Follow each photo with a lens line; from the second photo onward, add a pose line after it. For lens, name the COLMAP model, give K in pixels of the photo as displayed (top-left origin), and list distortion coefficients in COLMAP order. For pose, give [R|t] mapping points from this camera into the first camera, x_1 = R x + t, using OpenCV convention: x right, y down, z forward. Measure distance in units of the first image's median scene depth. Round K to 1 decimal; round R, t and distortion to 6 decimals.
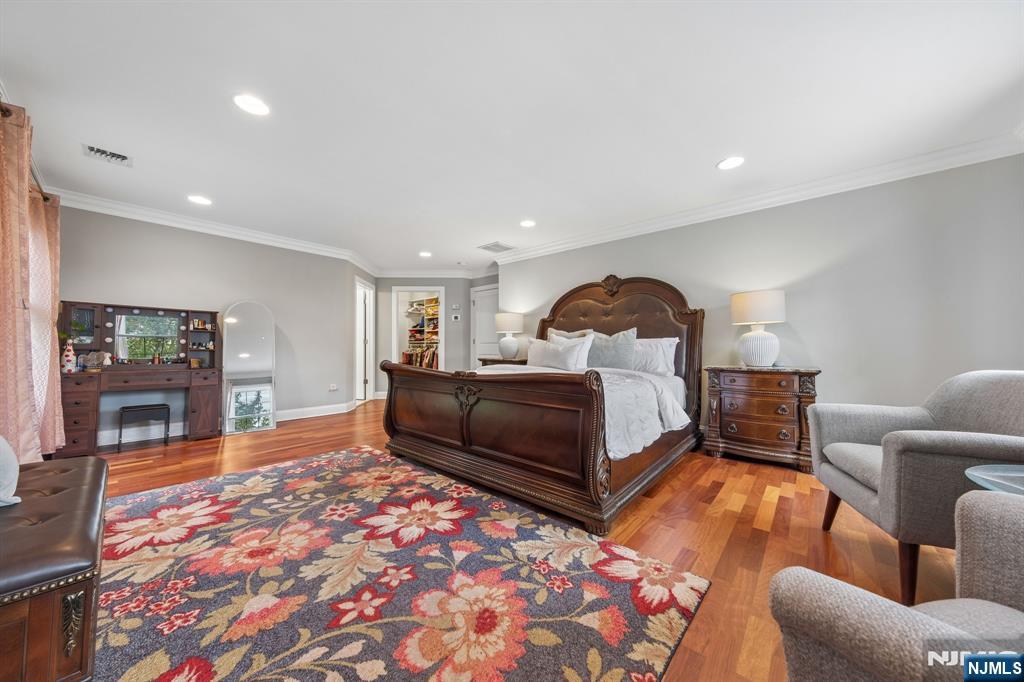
lens RADIAL K [[344.2, 0, 506.9], [0, 344.2, 338.6], [0, 0, 1]] dist [0.000035, 0.000605]
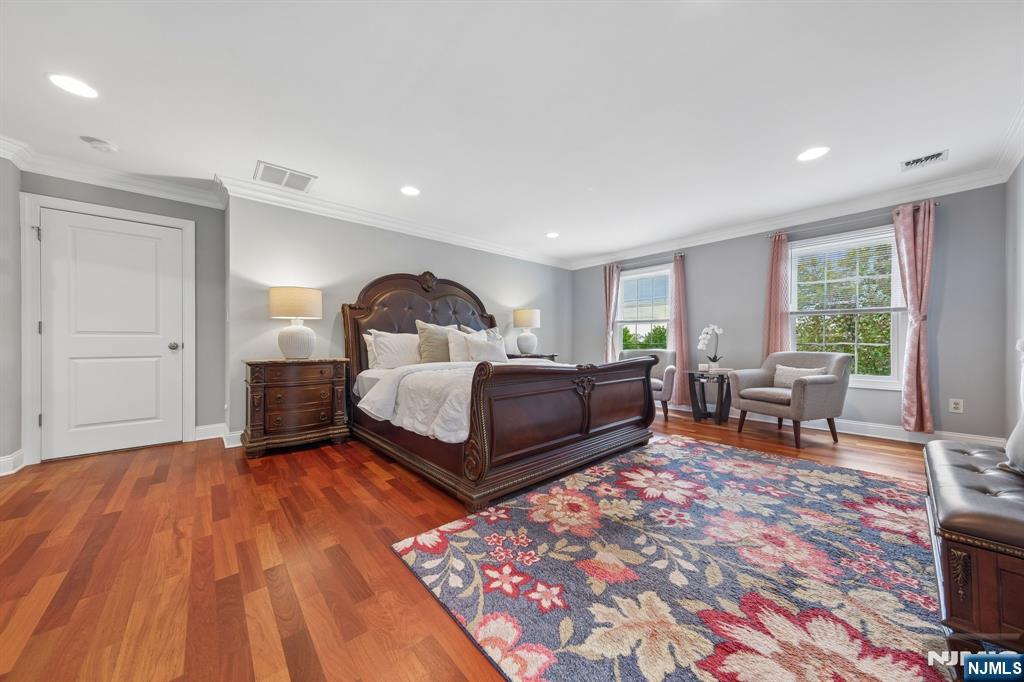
lens RADIAL K [[344.2, 0, 506.7], [0, 344.2, 344.4], [0, 0, 1]] dist [0.000035, 0.000605]
pose [[0.129890, -0.004505, 0.991518, -1.464098], [-0.027312, 0.999594, 0.008119, 0.033312], [-0.991152, -0.028135, 0.129714, 1.331591]]
